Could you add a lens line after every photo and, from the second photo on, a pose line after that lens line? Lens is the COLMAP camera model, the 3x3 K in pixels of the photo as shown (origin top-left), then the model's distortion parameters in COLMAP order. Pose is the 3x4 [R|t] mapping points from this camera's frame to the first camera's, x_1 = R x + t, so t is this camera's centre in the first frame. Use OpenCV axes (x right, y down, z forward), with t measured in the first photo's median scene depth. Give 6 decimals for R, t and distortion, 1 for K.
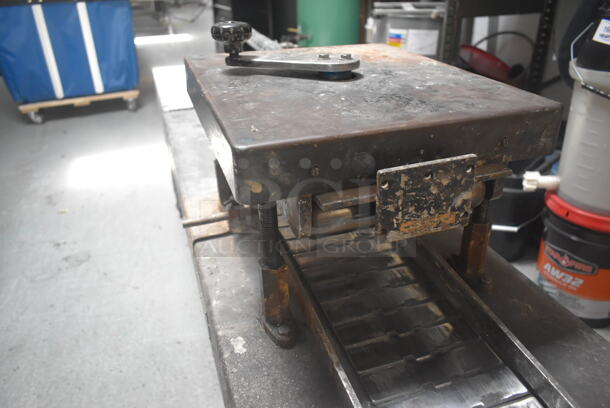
lens RADIAL K [[468.4, 0, 306.2], [0, 468.4, 205.4], [0, 0, 1]] dist [-0.035339, 0.033094]
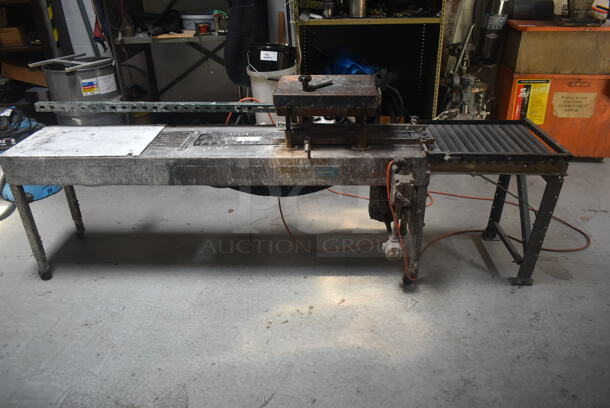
lens RADIAL K [[468.4, 0, 306.2], [0, 468.4, 205.4], [0, 0, 1]] dist [-0.035339, 0.033094]
pose [[0.363603, -0.432290, 0.825178, -0.851959], [0.452032, 0.856407, 0.249469, -0.117785], [-0.814531, 0.282299, 0.506801, -0.090061]]
